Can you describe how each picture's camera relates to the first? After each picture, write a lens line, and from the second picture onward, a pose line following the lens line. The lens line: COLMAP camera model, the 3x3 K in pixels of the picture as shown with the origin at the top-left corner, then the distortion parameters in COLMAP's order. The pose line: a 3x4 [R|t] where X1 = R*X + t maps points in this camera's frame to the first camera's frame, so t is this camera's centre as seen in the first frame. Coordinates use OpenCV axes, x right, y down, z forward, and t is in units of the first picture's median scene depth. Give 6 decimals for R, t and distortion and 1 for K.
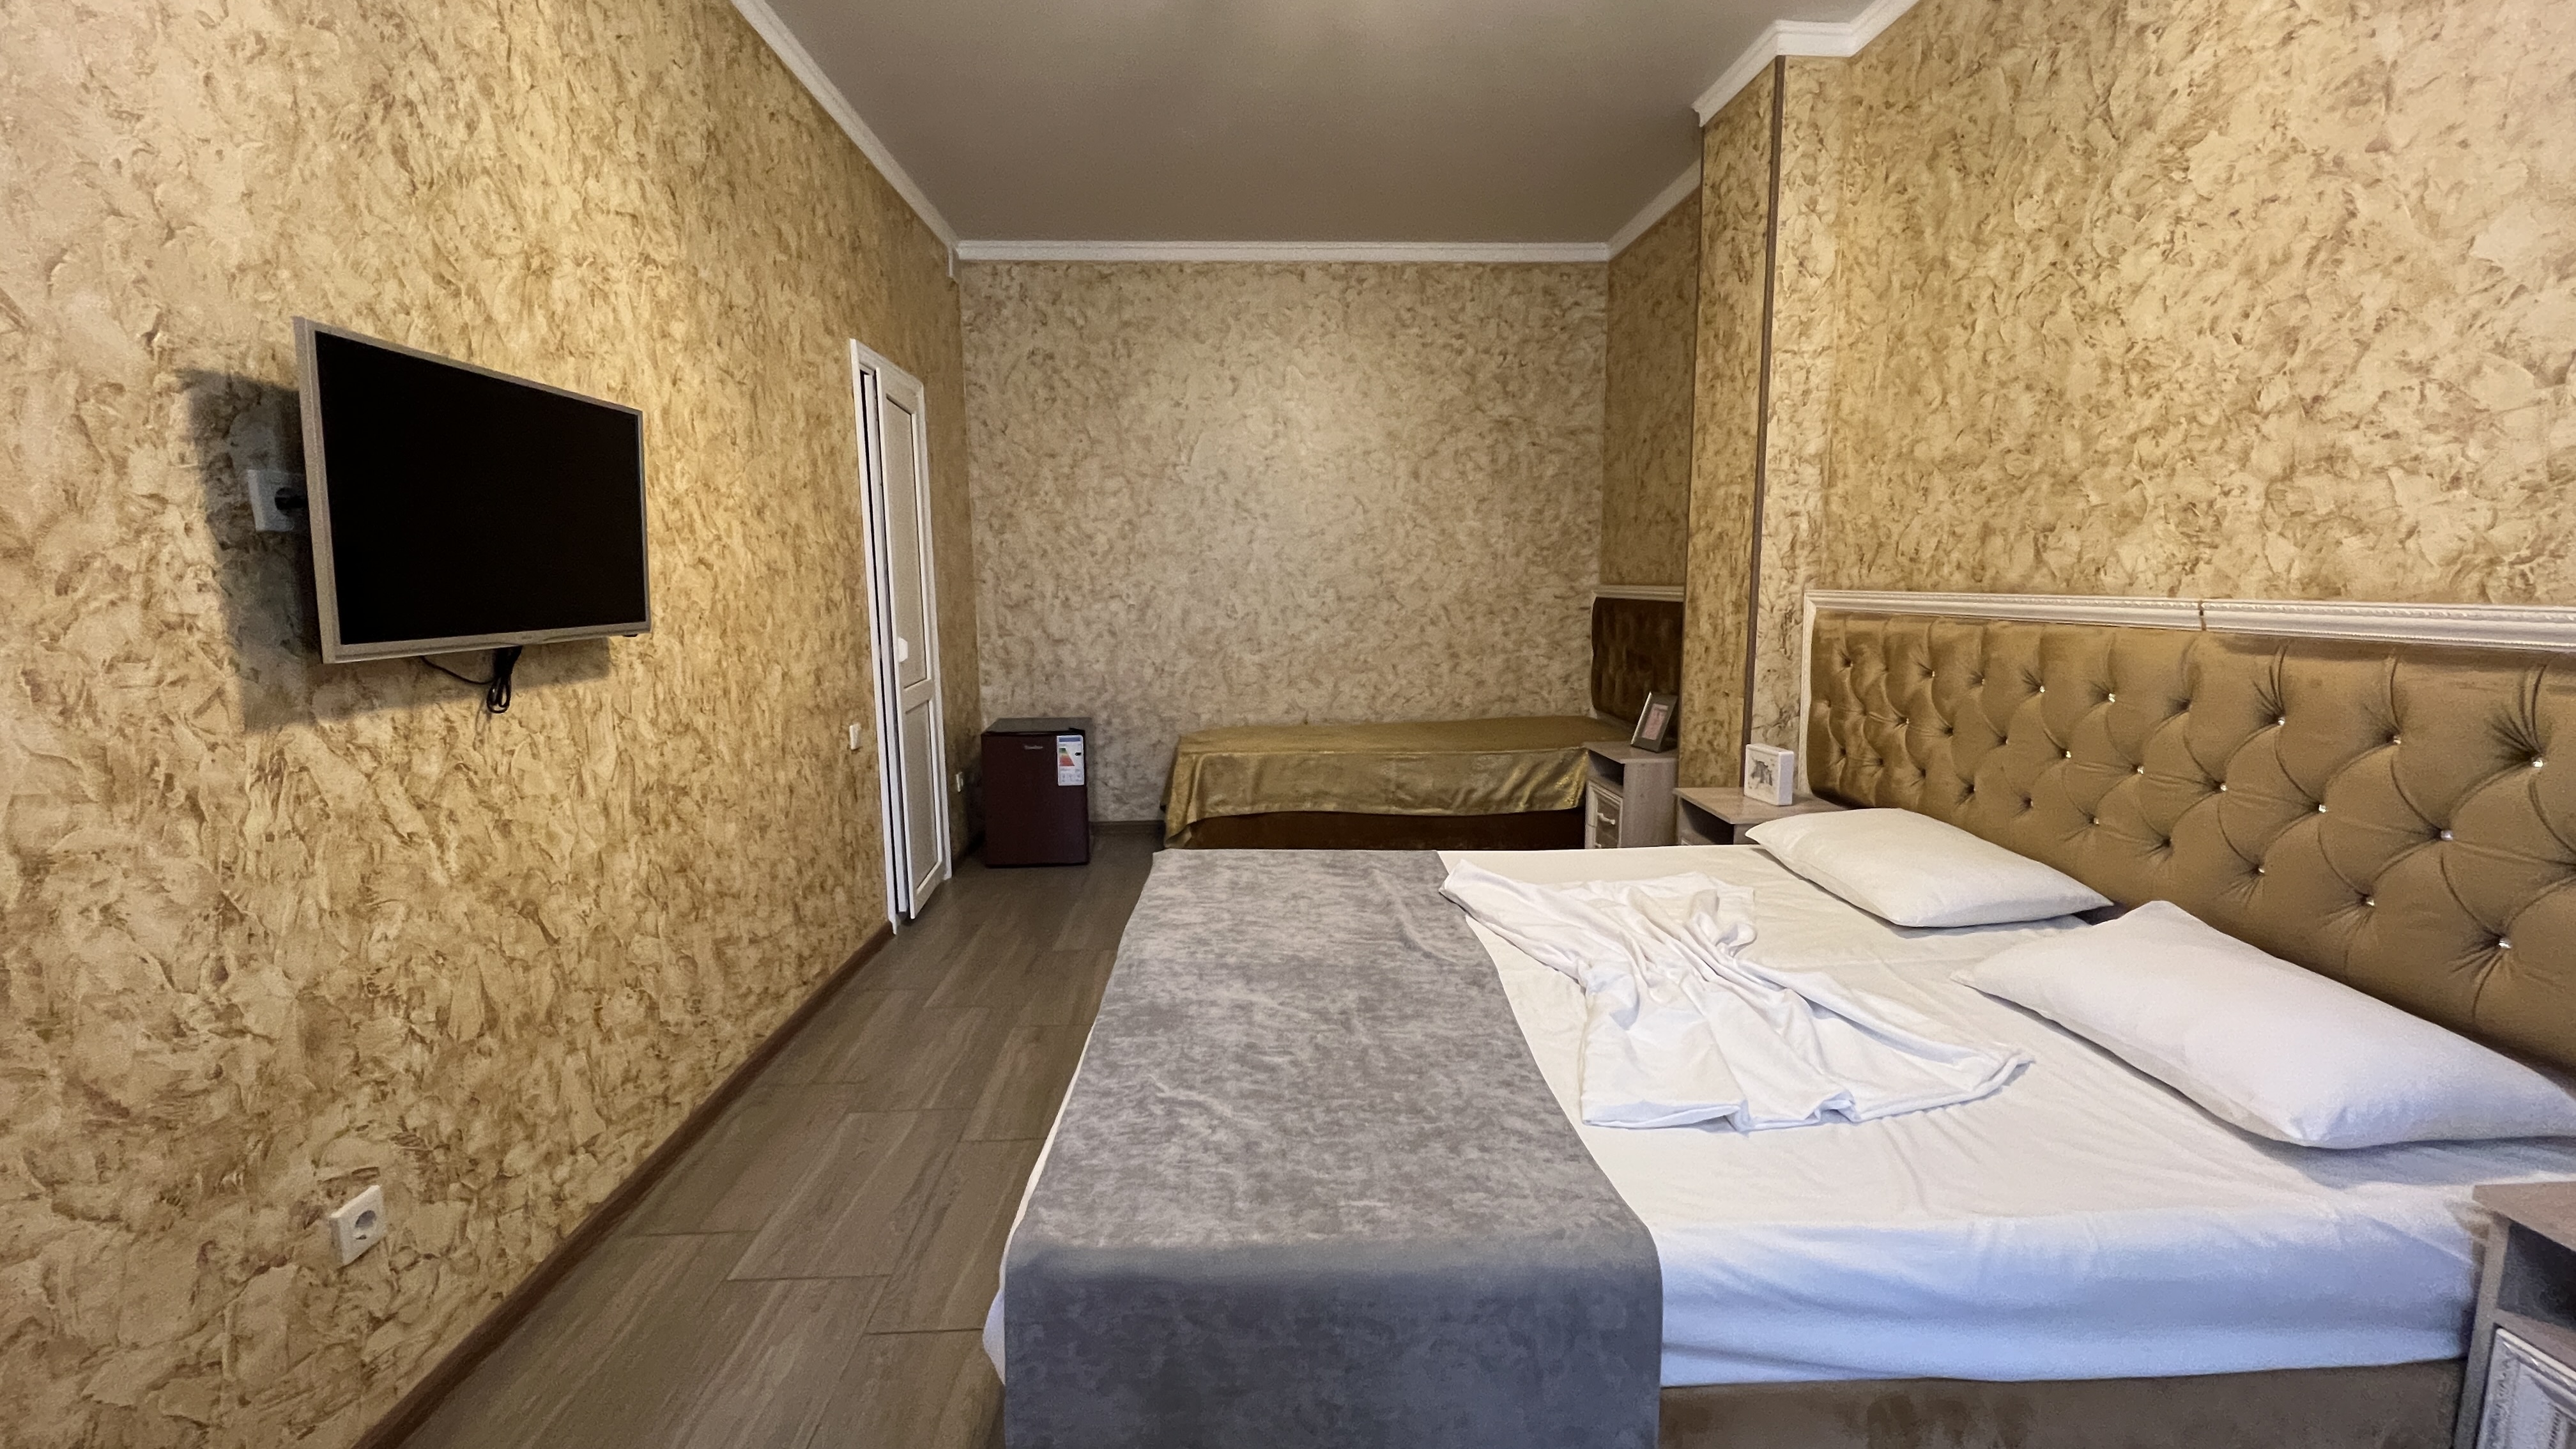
lens RADIAL K [[1035.6, 0, 1283.1], [0, 1035.6, 719.7], [0, 0, 1]] dist [0.001449, 0.000105]
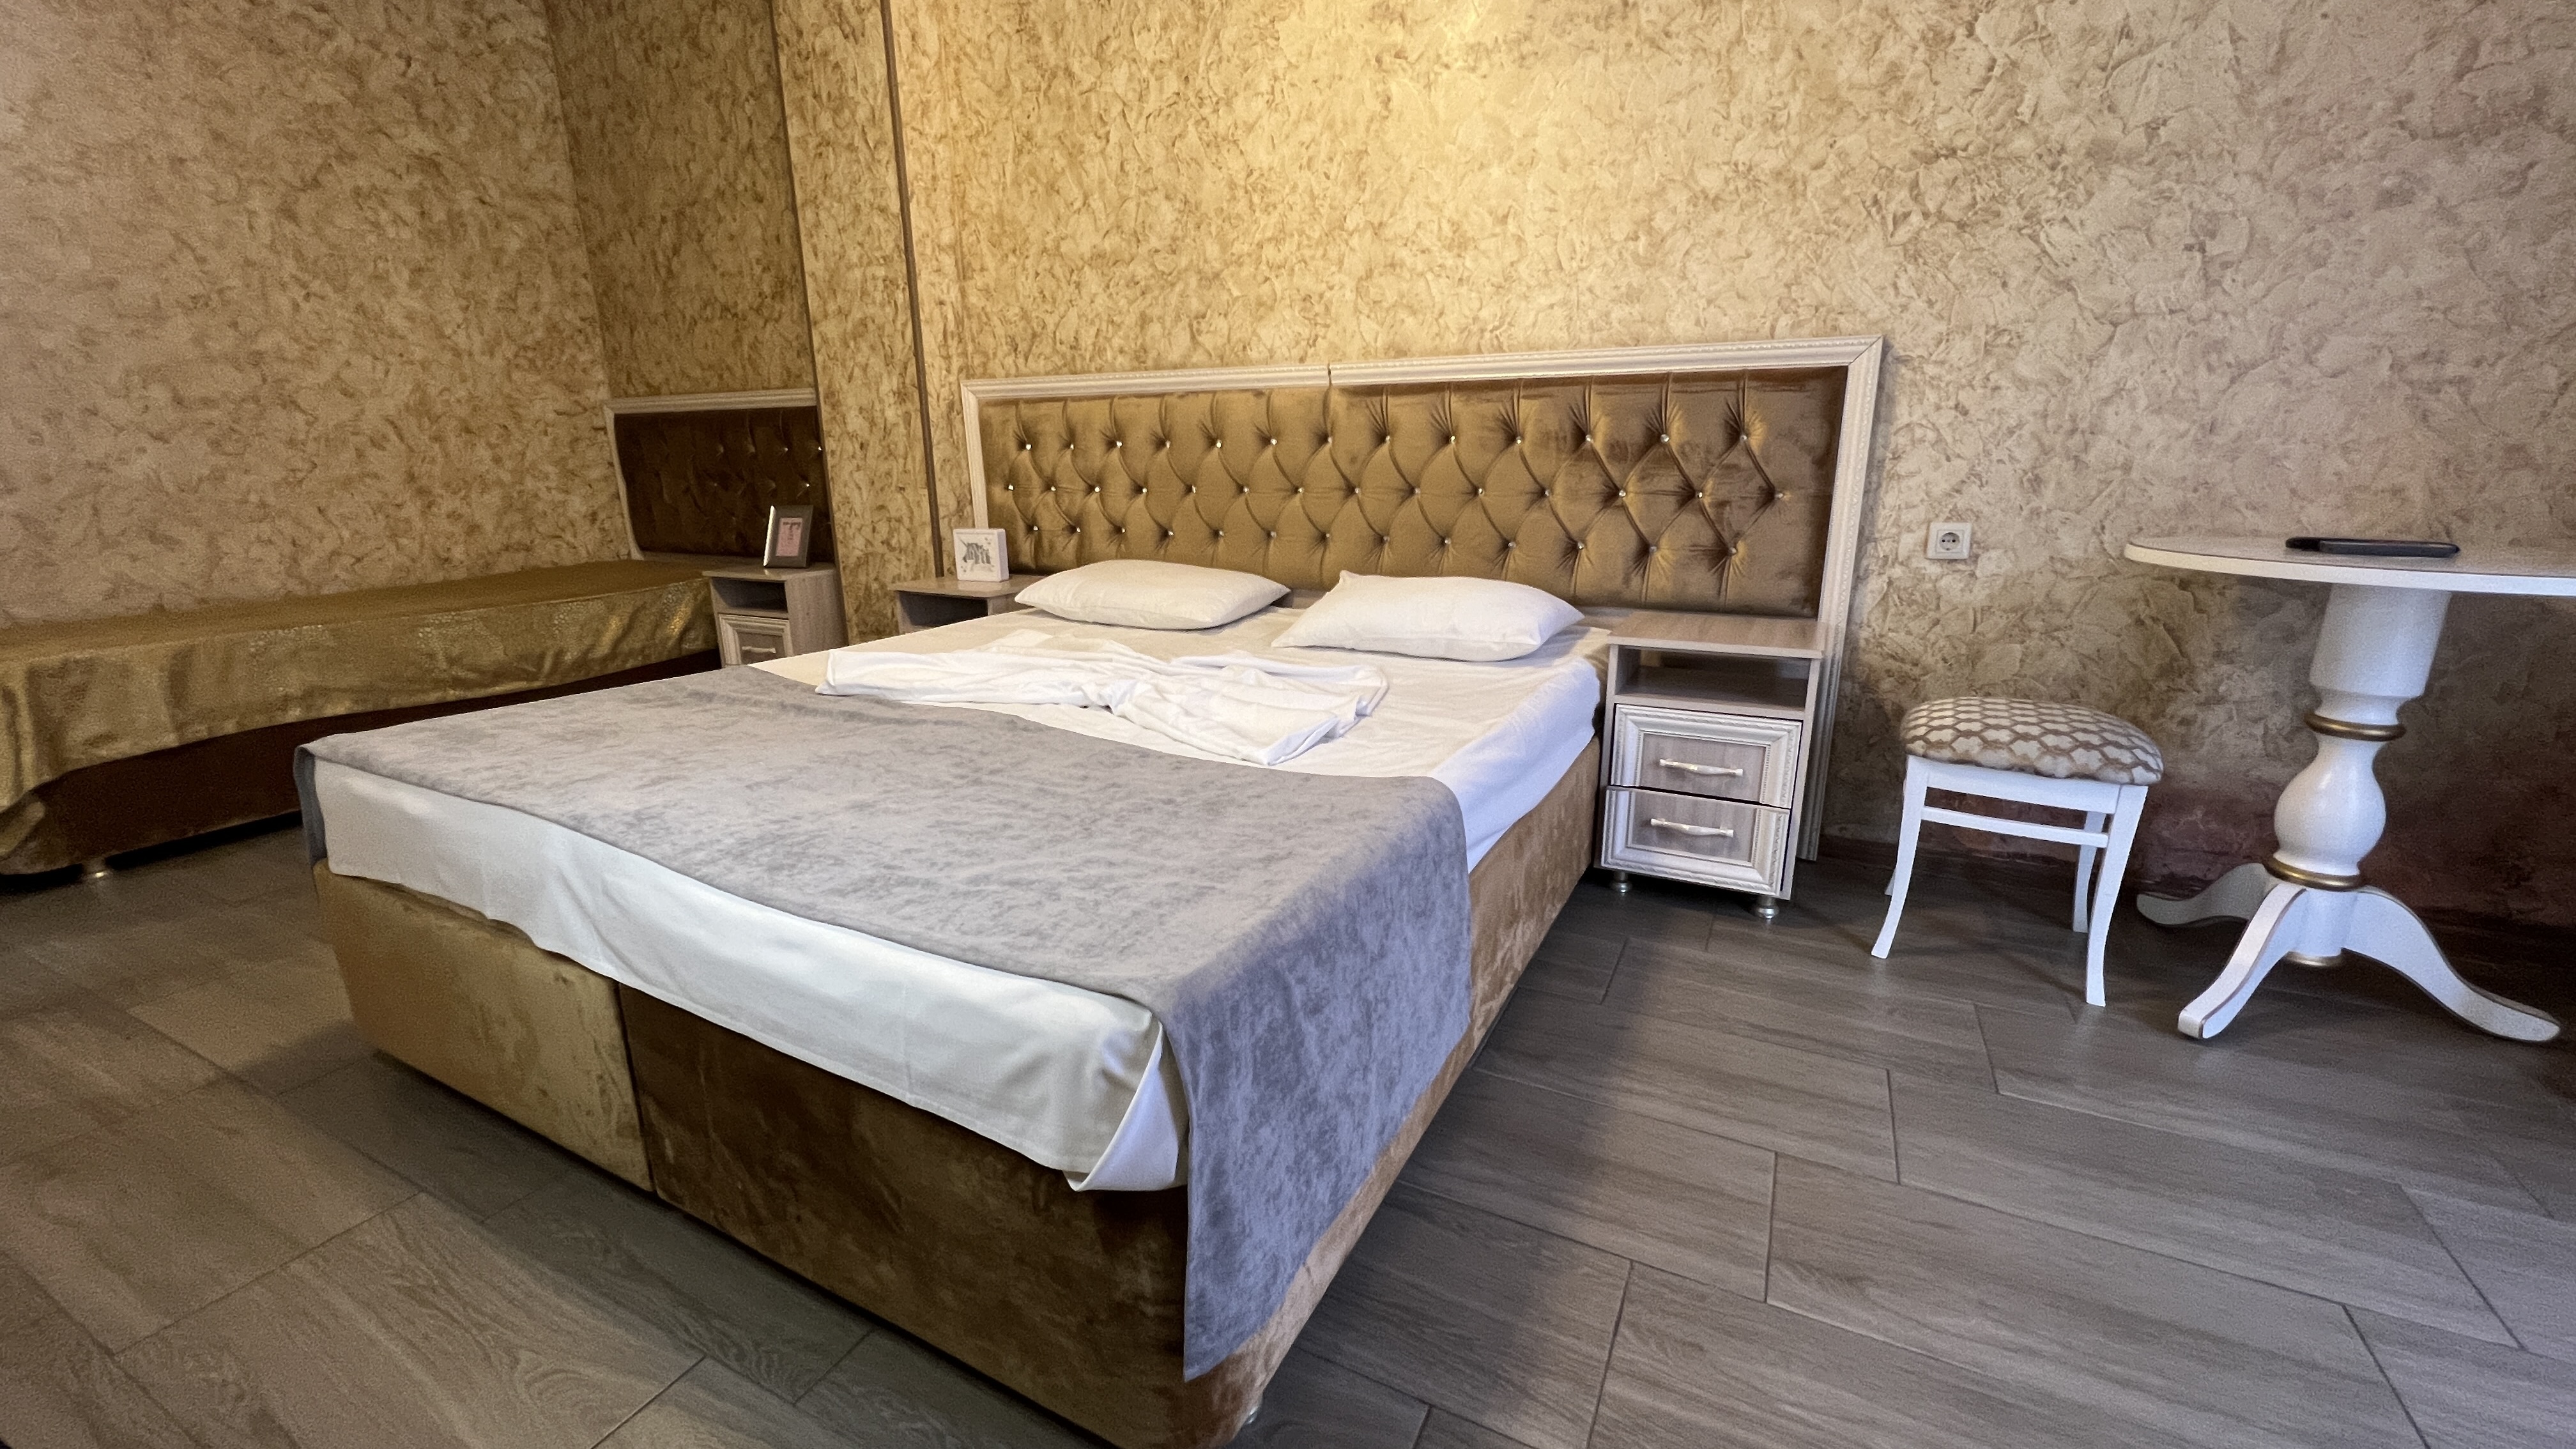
lens RADIAL K [[1032.6, 0, 1284.0], [0, 1032.6, 720.1], [0, 0, 1]] dist [-0.000883, 0.001007]
pose [[0.498430, -0.213717, 0.840174, -0.307915], [0.123097, 0.976765, 0.175435, 0.073070], [-0.858146, 0.015981, 0.513157, 0.204648]]
